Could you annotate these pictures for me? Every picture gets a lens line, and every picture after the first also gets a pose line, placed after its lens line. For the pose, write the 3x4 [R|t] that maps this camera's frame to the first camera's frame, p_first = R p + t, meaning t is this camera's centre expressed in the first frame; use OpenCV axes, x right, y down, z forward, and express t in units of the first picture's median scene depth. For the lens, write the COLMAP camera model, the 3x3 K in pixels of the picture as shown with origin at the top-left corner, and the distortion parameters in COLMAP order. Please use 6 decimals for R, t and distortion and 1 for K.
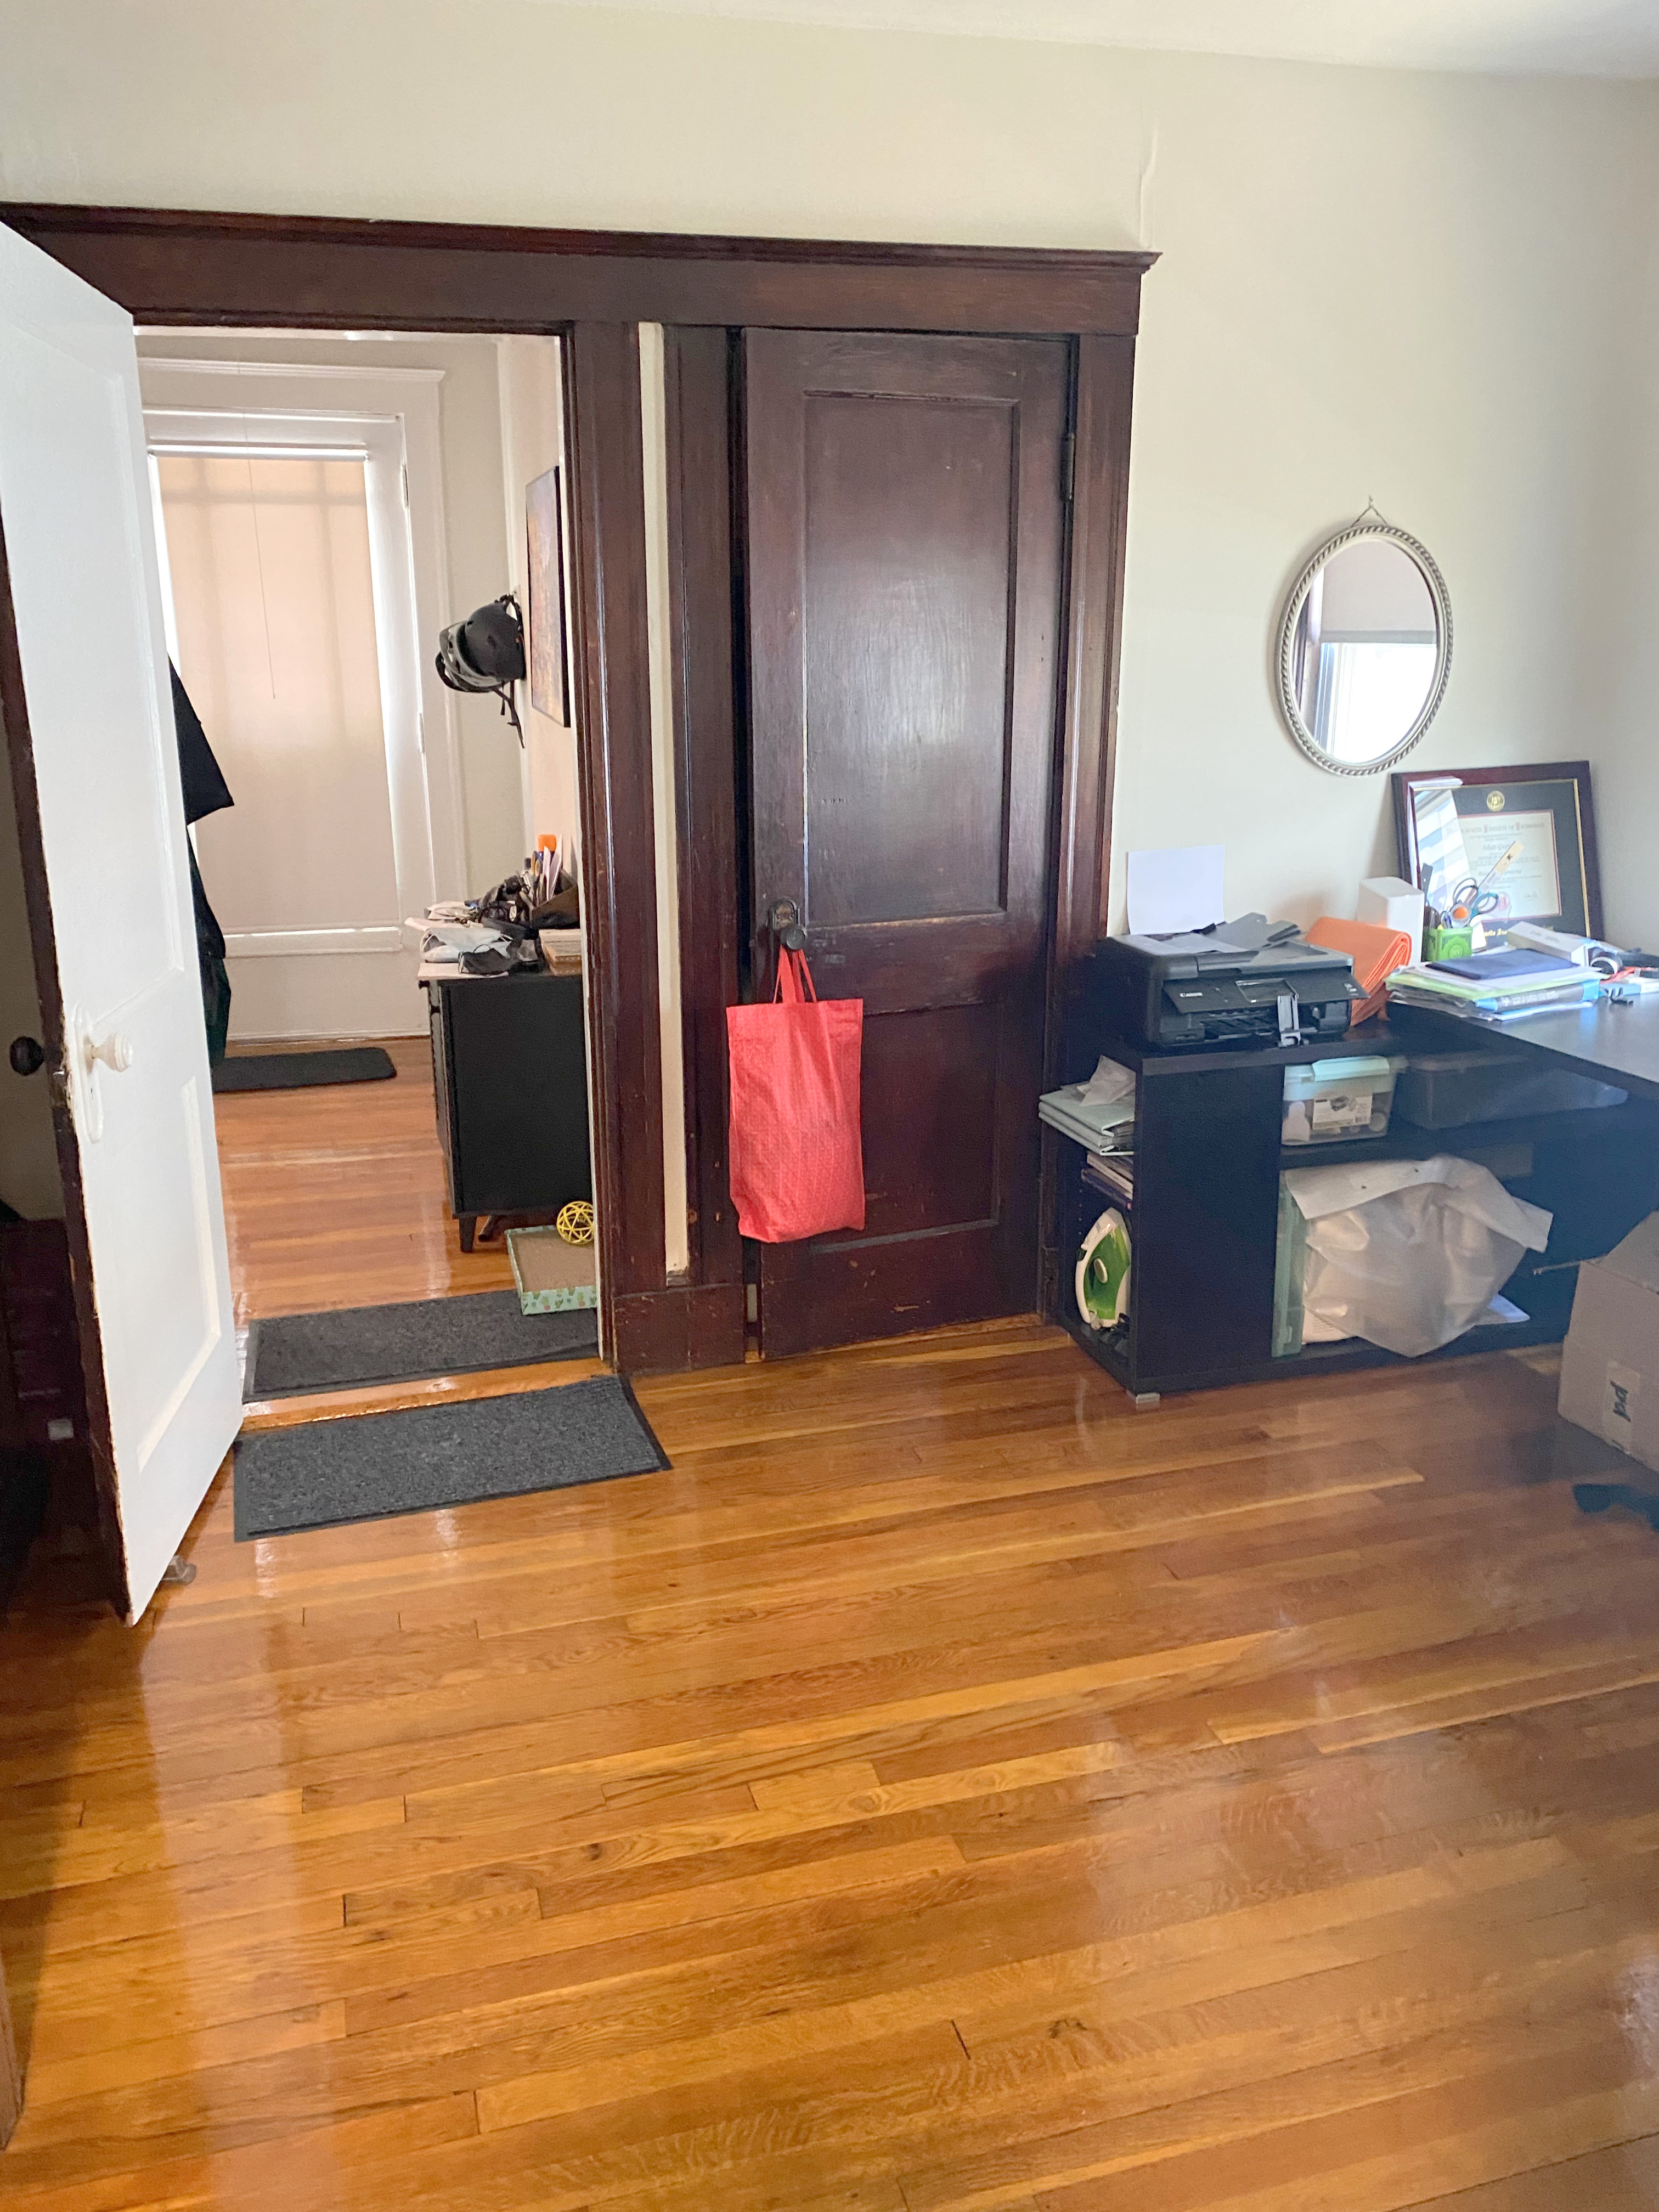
lens RADIAL K [[1712.5, 0, 818.4], [0, 1712.5, 1119.8], [0, 0, 1]] dist [0.105889, -0.164752]
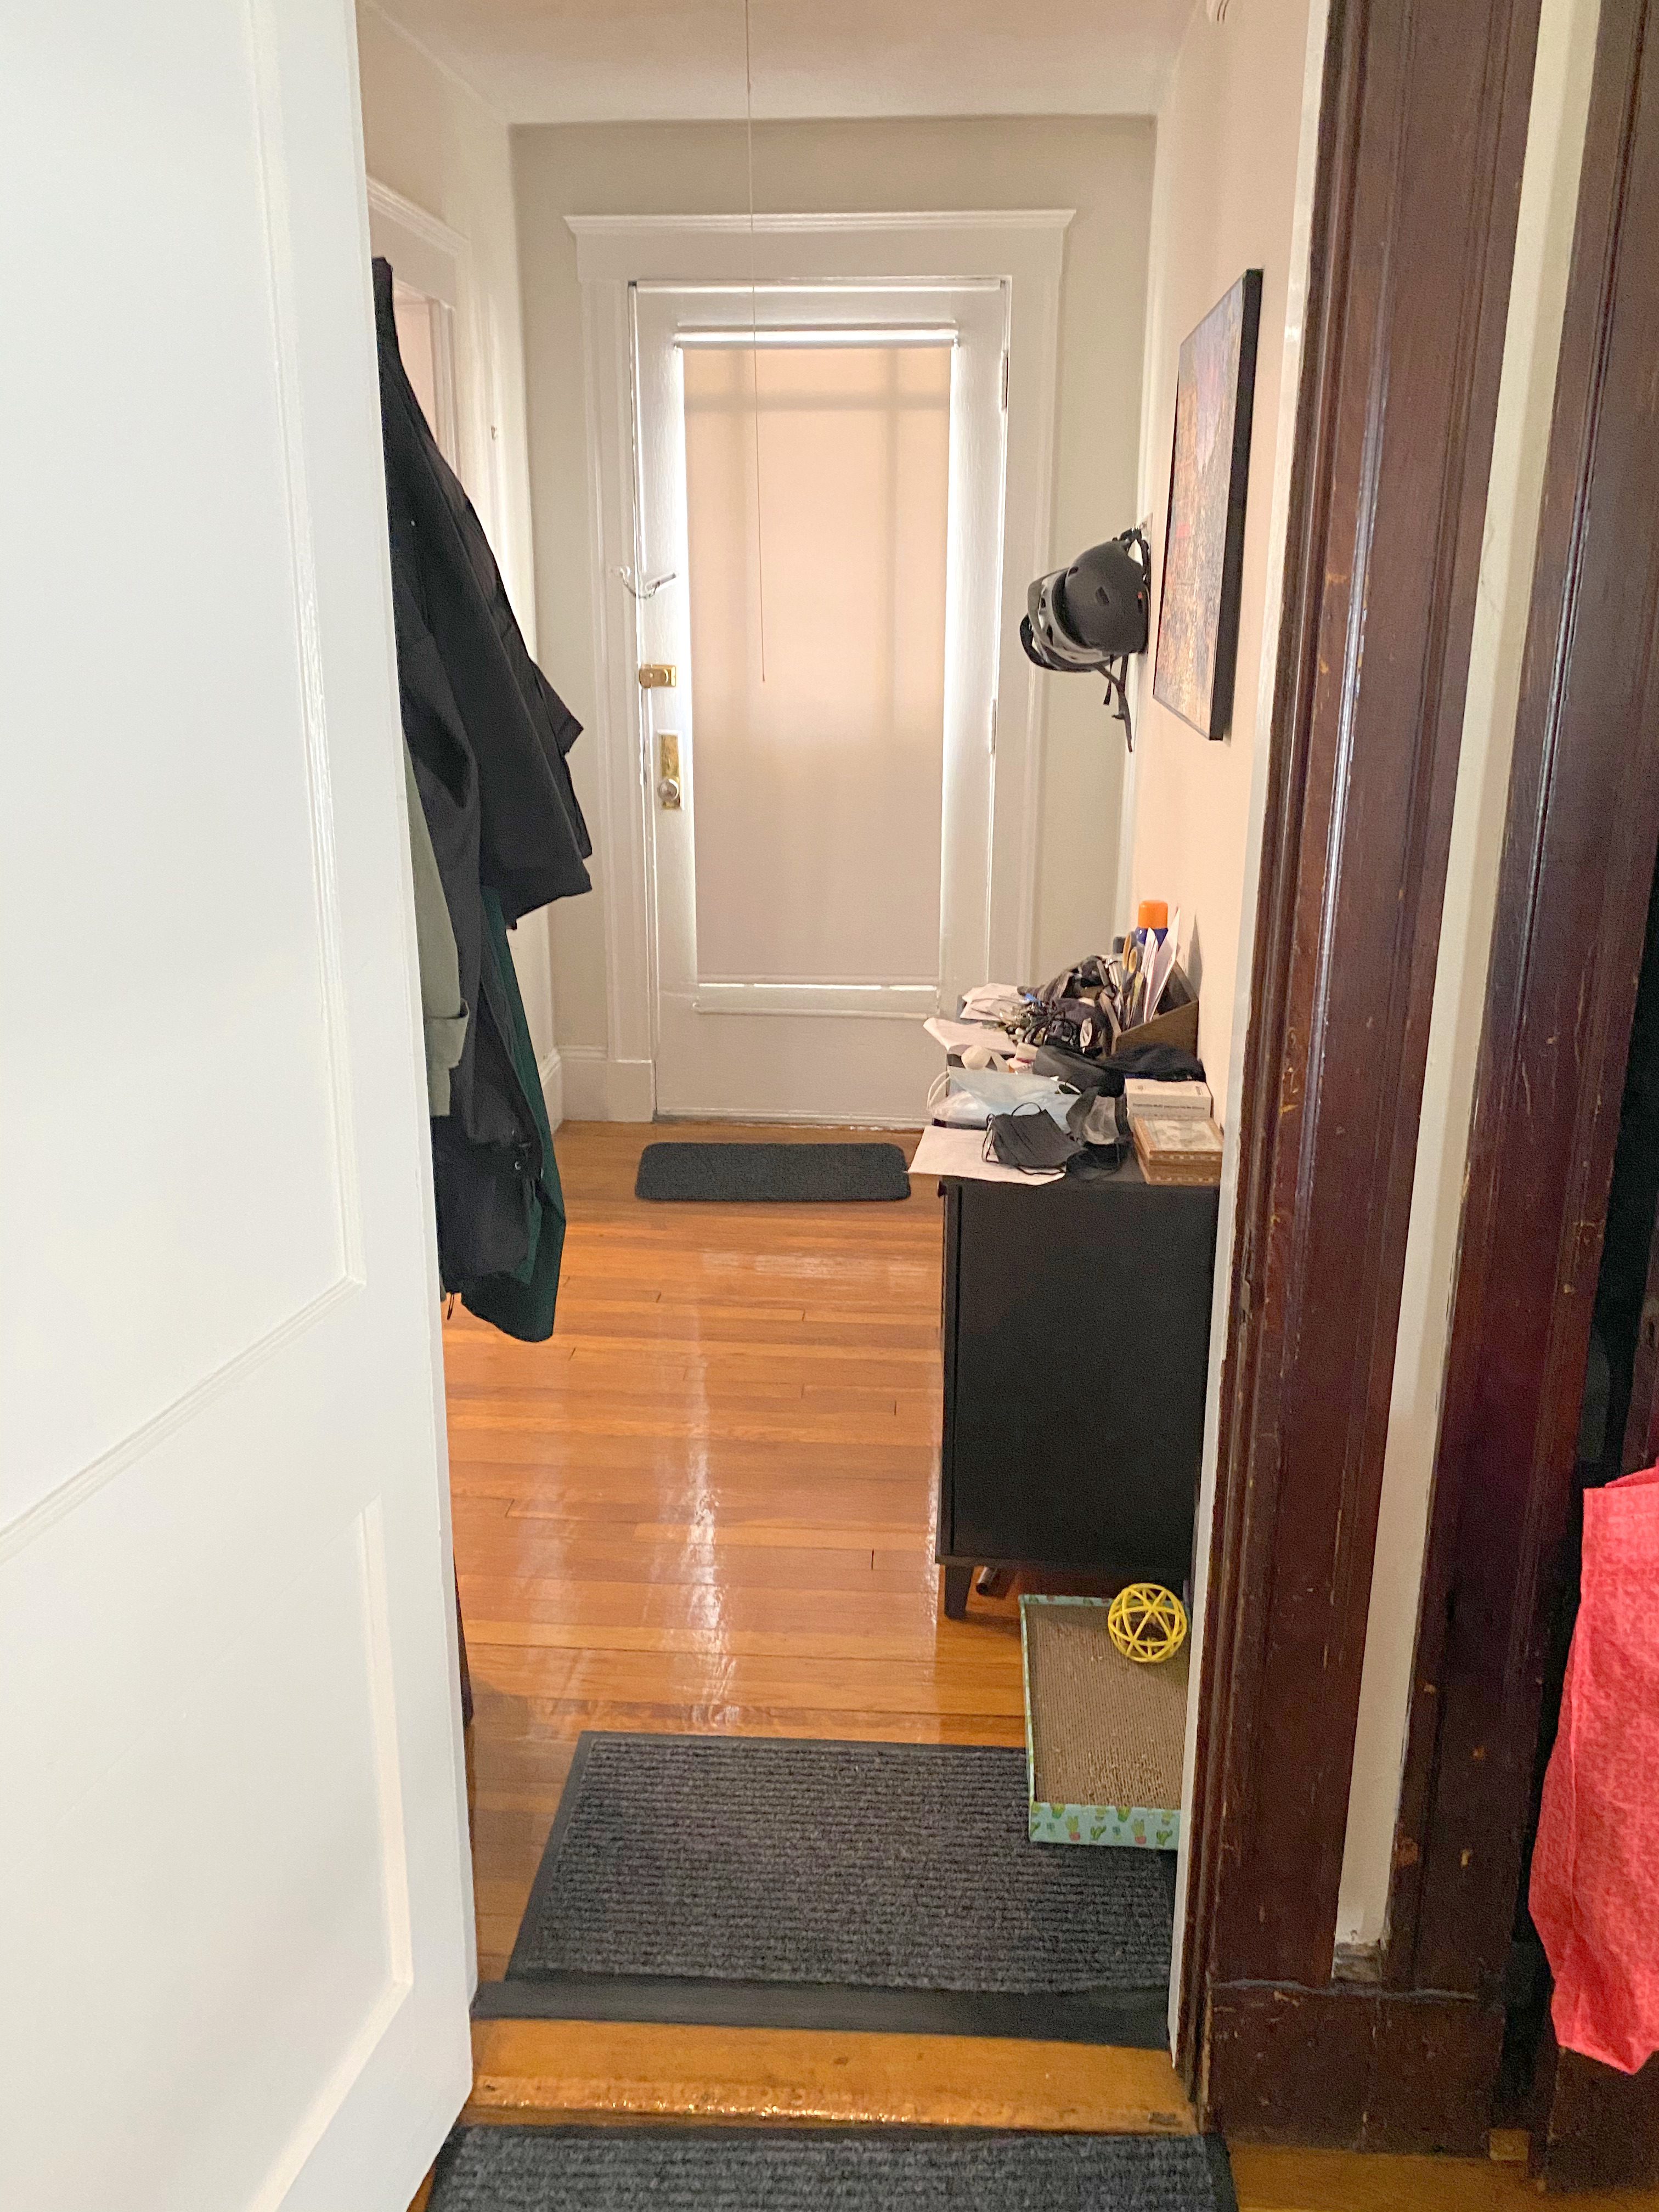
lens RADIAL K [[1712.5, 0, 818.4], [0, 1712.5, 1119.8], [0, 0, 1]] dist [0.105889, -0.164752]
pose [[0.943142, 0.099155, -0.317257, -0.067753], [-0.094021, 0.995072, 0.031492, -0.097309], [0.318816, 0.000128, 0.947817, 0.374280]]
